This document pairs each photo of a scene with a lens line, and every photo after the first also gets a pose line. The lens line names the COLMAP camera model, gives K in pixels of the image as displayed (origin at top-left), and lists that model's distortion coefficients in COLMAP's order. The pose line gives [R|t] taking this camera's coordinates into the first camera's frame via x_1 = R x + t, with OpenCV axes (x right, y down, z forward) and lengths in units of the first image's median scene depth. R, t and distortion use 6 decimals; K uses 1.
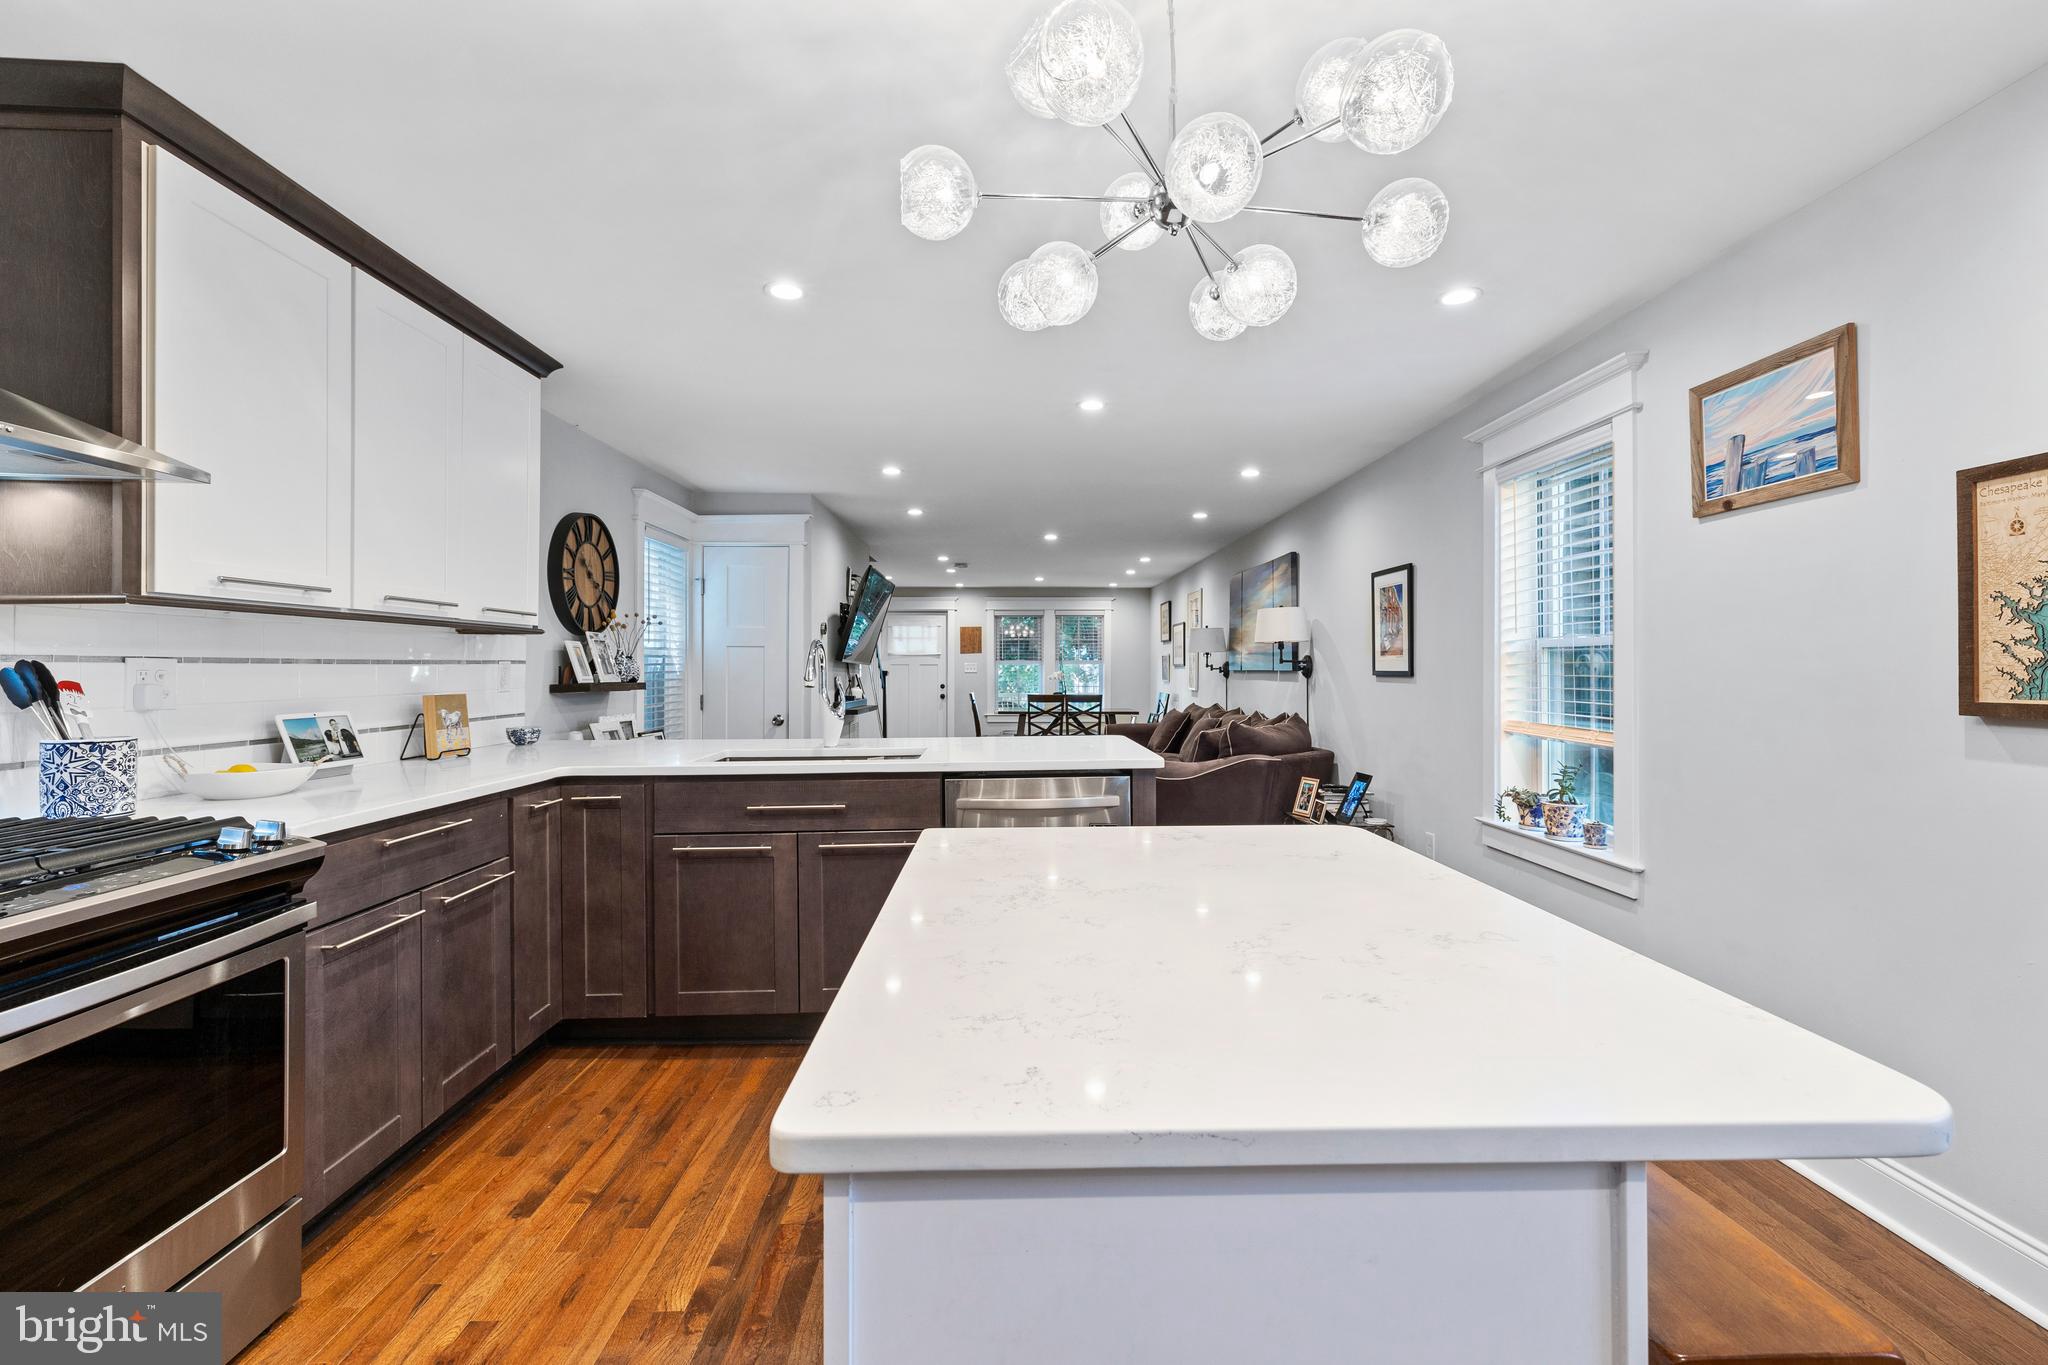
lens RADIAL K [[864.3, 0, 1023.3], [0, 864.3, 663.8], [0, 0, 1]] dist [0.001106, -0.000449]
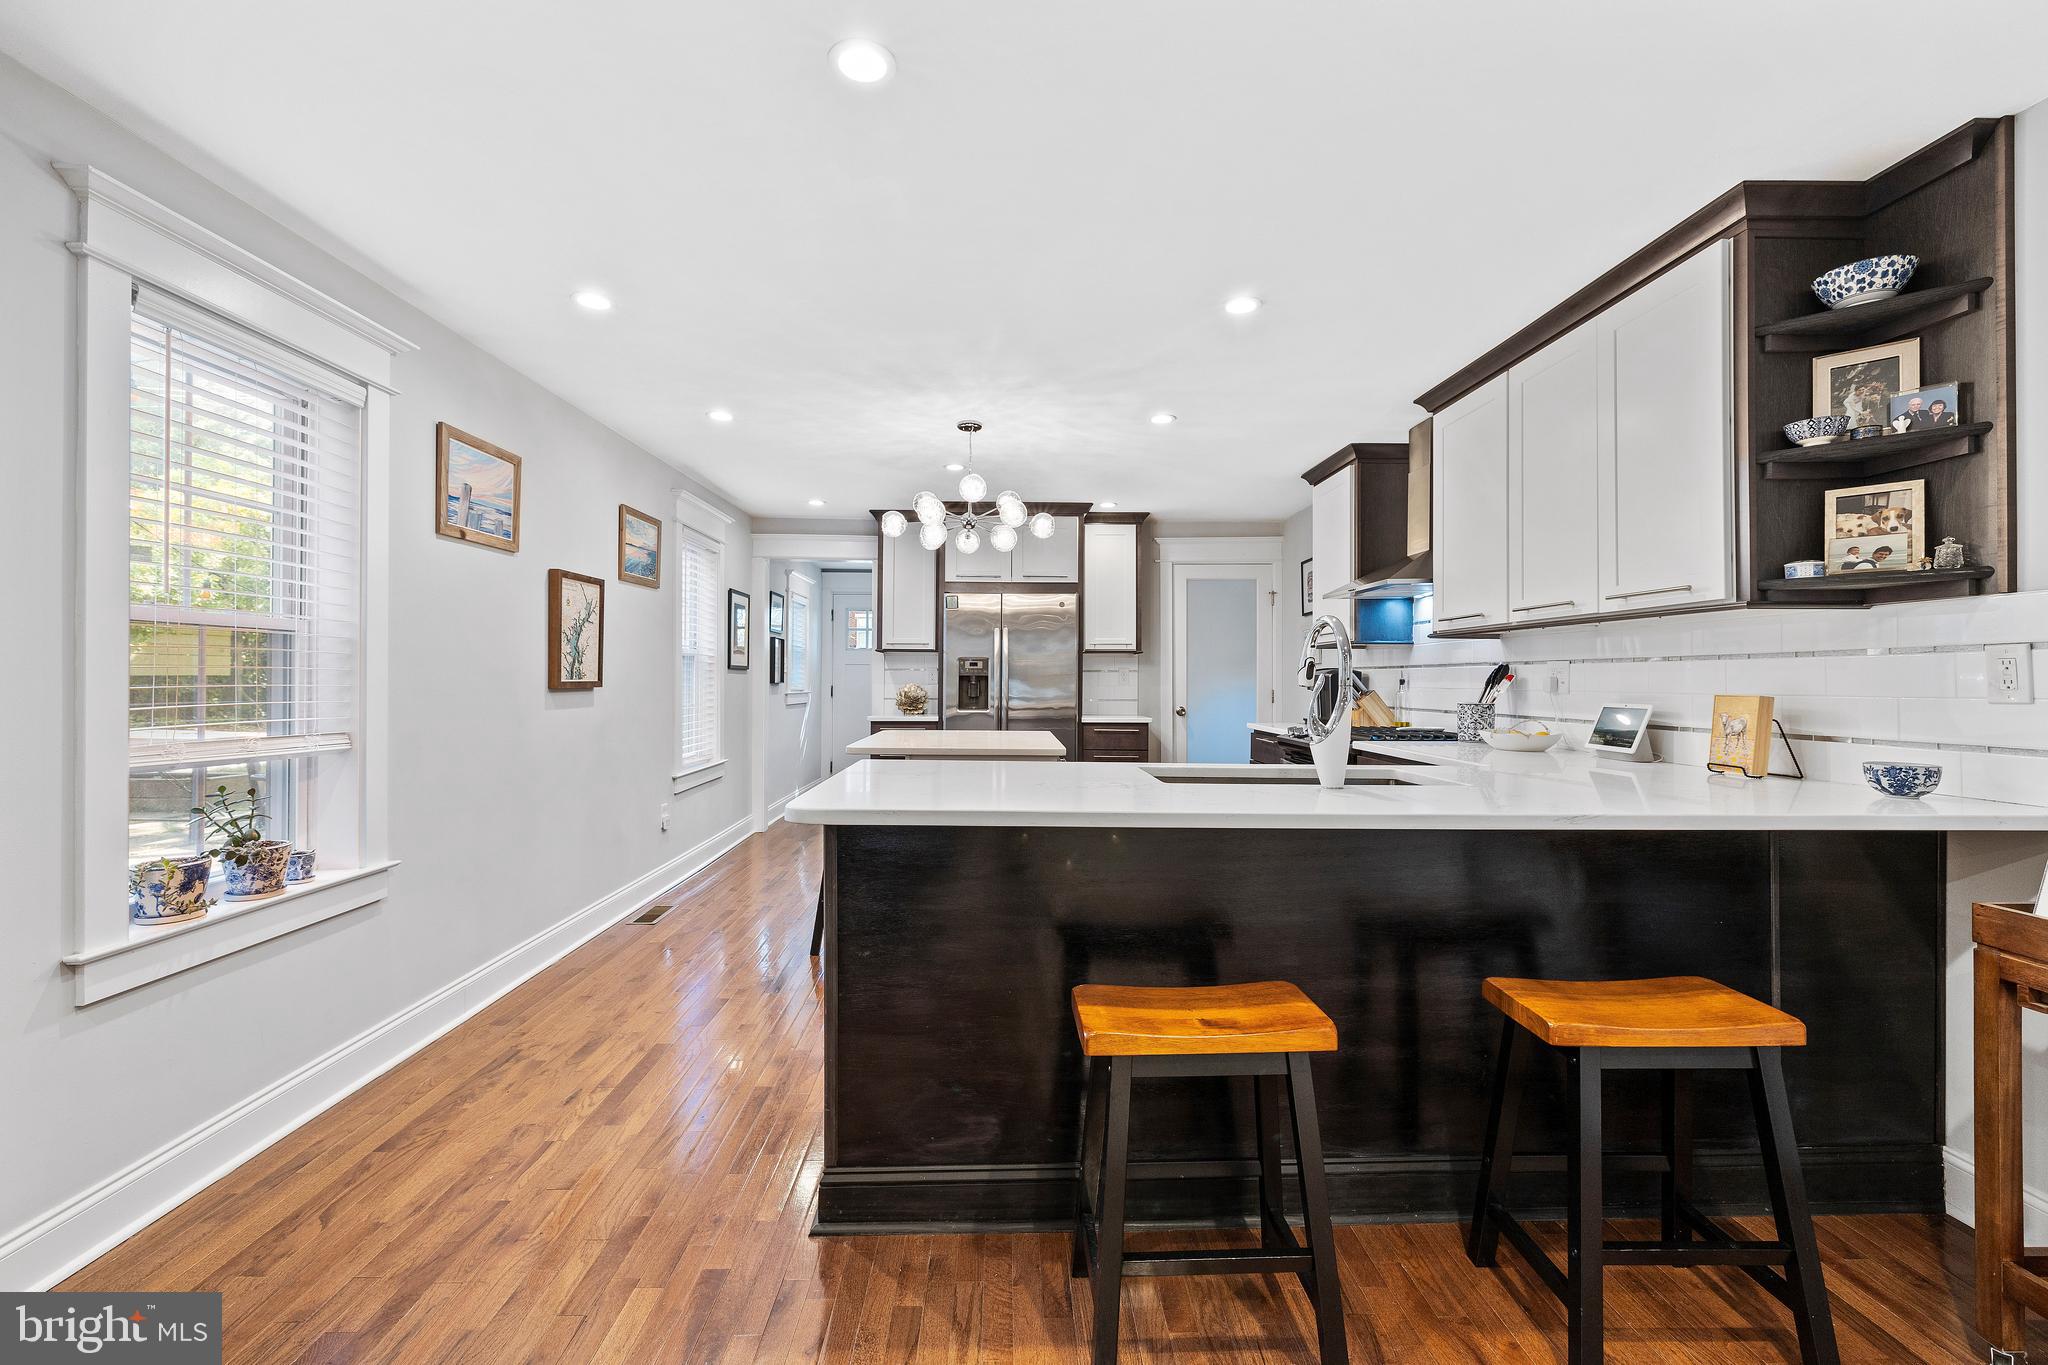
lens RADIAL K [[864.3, 0, 1012.8], [0, 864.3, 676.5], [0, 0, 1]] dist [0.001106, -0.000449]
pose [[-0.999971, -0.003609, 0.006766, -0.004455], [-0.003661, 0.999964, -0.007609, 0.022398], [-0.006739, -0.007633, -0.999948, 1.543013]]
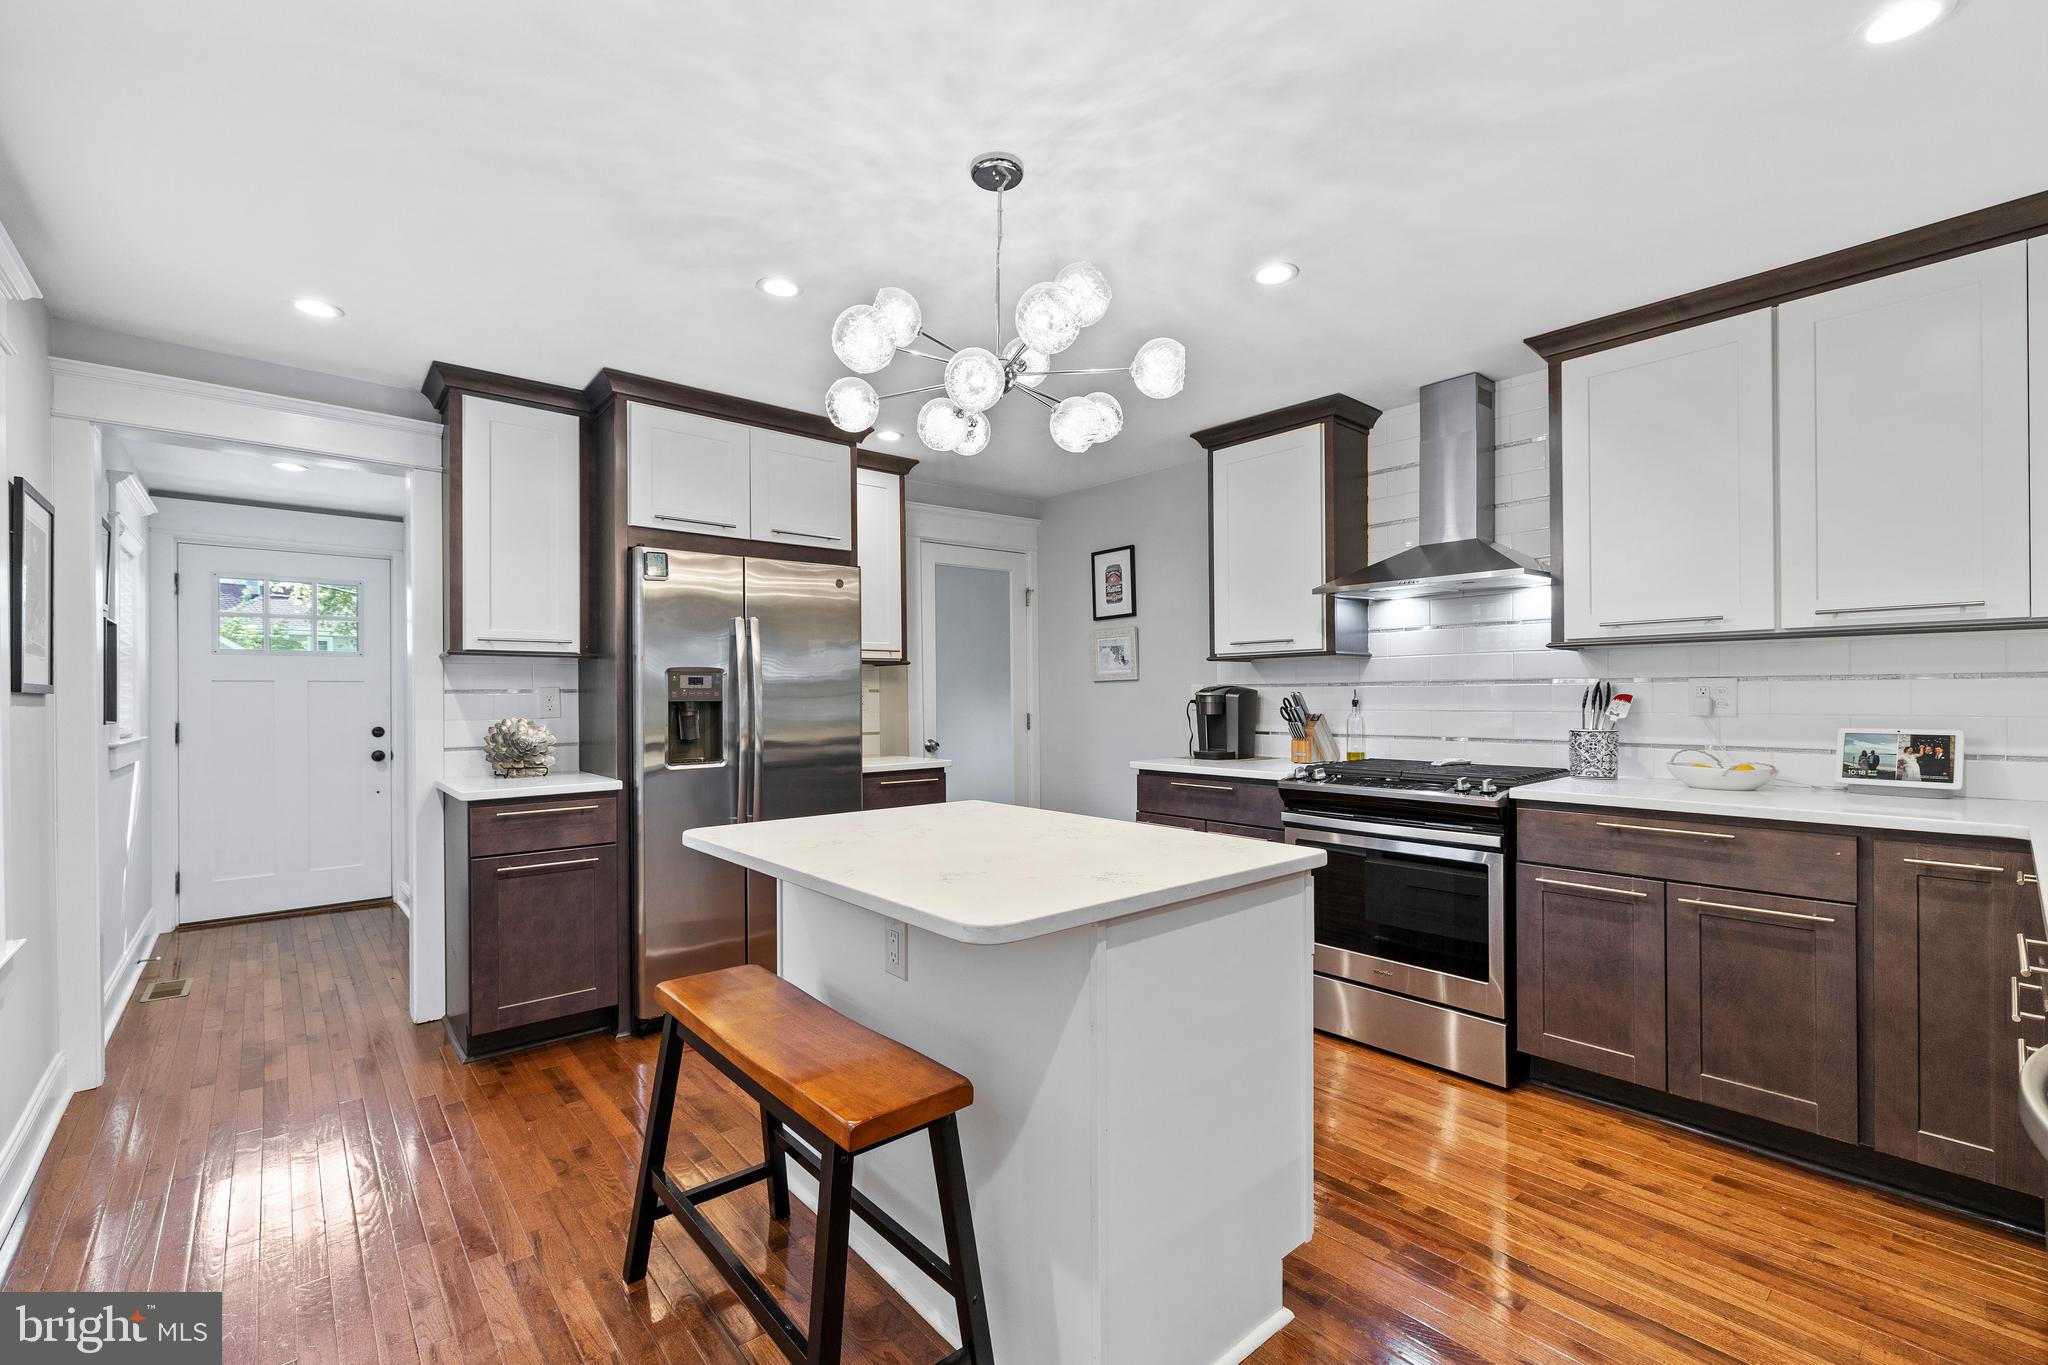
lens RADIAL K [[864.3, 0, 1018.9], [0, 864.3, 695.0], [0, 0, 1]] dist [0.001106, -0.000449]
pose [[-0.769101, 0.006928, -0.639090, 0.407314], [0.010460, 0.999944, -0.001748, 0.006476], [0.639042, -0.008029, -0.769130, 0.798062]]
